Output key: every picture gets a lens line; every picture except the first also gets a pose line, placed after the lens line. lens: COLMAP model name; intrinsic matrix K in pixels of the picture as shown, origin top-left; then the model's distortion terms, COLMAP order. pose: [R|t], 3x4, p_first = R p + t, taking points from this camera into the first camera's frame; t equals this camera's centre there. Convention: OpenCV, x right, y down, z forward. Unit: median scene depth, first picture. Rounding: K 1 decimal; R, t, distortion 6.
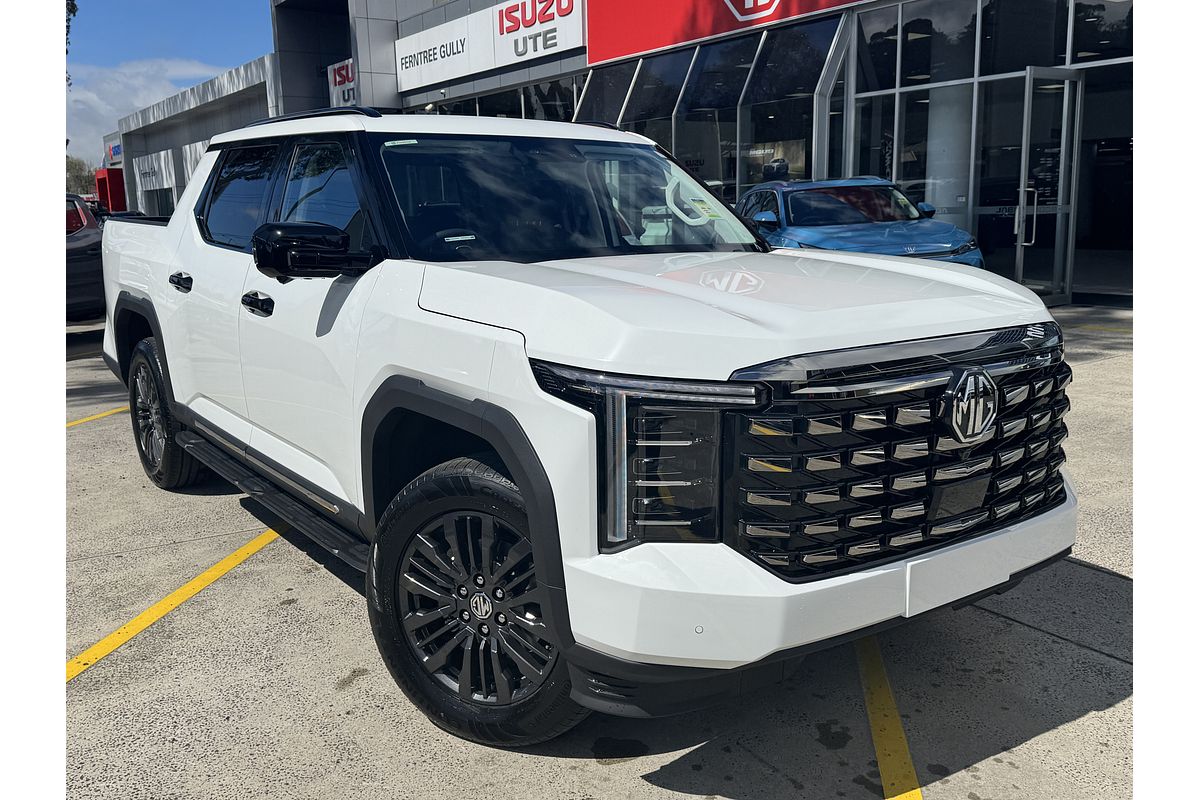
lens RADIAL K [[1025.2, 0, 618.1], [0, 1025.2, 400.2], [0, 0, 1]] dist [0.217539, -0.450254]
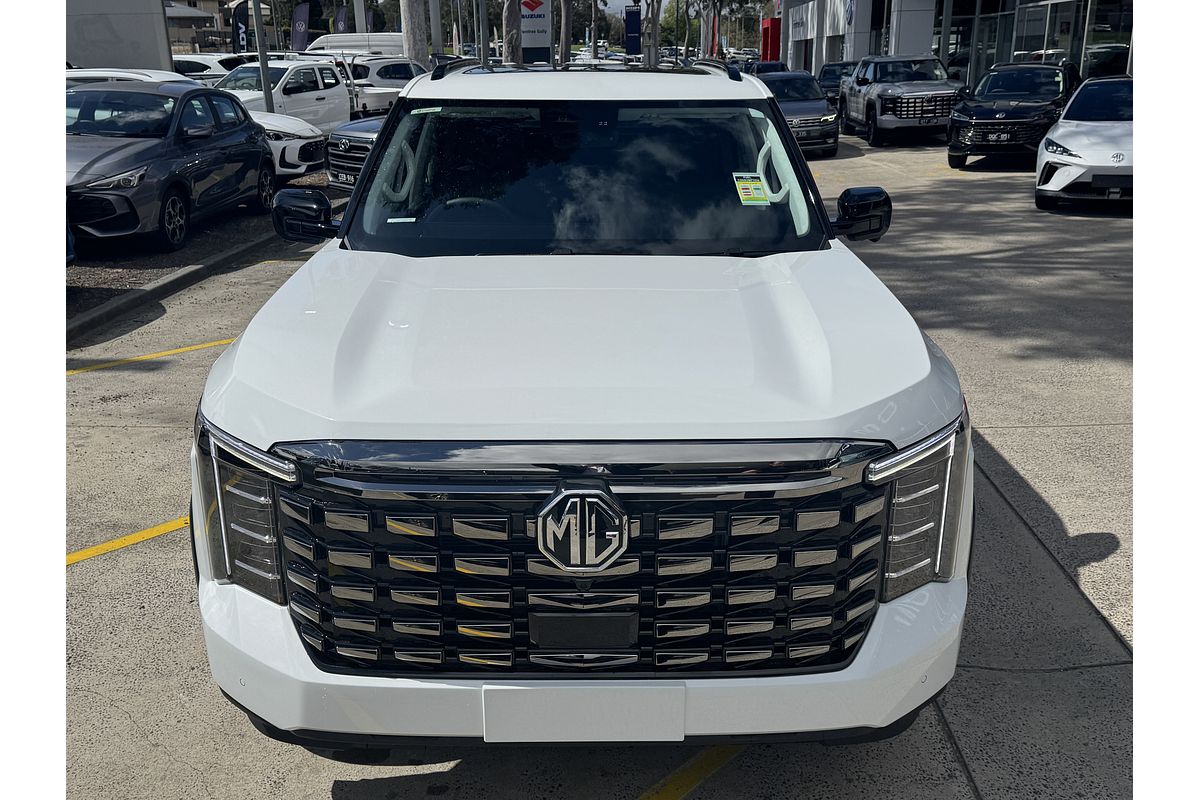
lens RADIAL K [[1021.9, 0, 600.9], [0, 1021.9, 396.7], [0, 0, 1]] dist [0.108617, -0.194876]
pose [[0.807302, 0.193459, -0.557528, 0.155171], [-0.112177, 0.977821, 0.176866, -0.048139], [0.579379, -0.080242, 0.811099, 0.072237]]
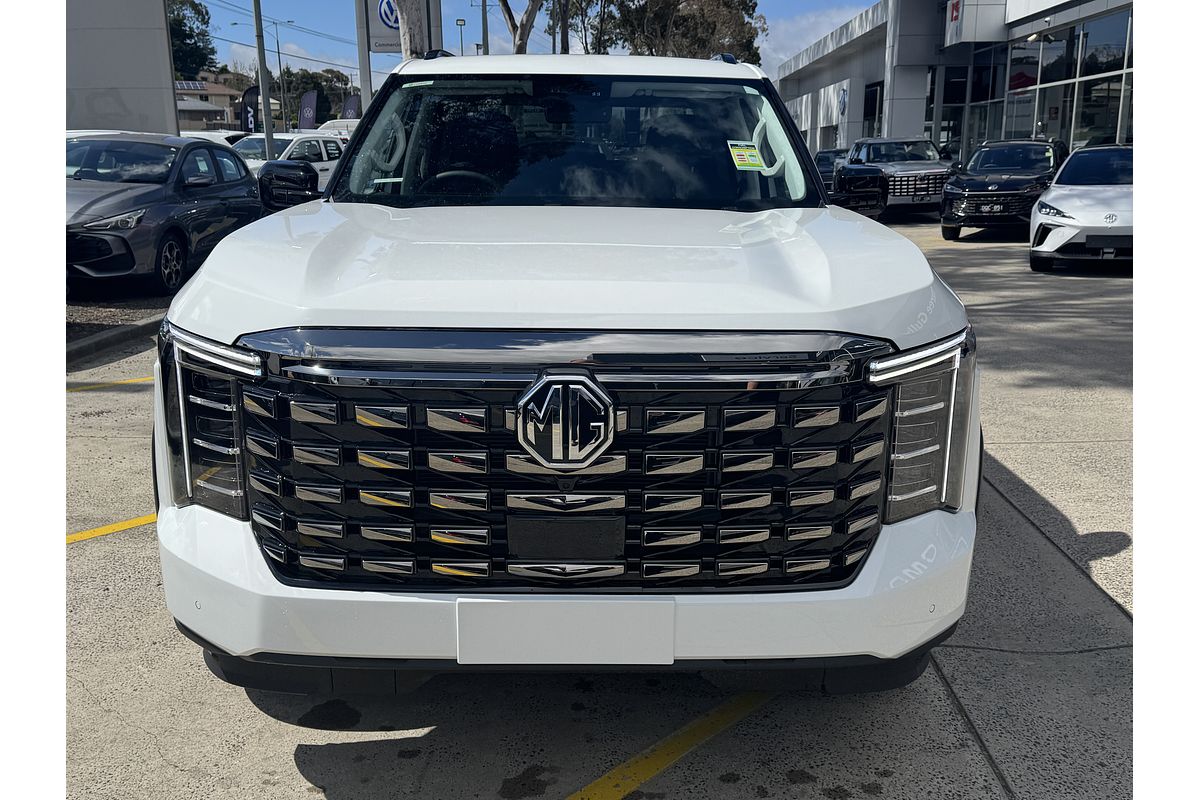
lens RADIAL K [[1021.9, 0, 600.9], [0, 1021.9, 396.7], [0, 0, 1]] dist [0.108617, -0.194876]
pose [[0.807097, 0.151624, -0.570618, 0.156666], [-0.120878, 0.988426, 0.091670, -0.016981], [0.577913, -0.005011, 0.816083, 0.079667]]
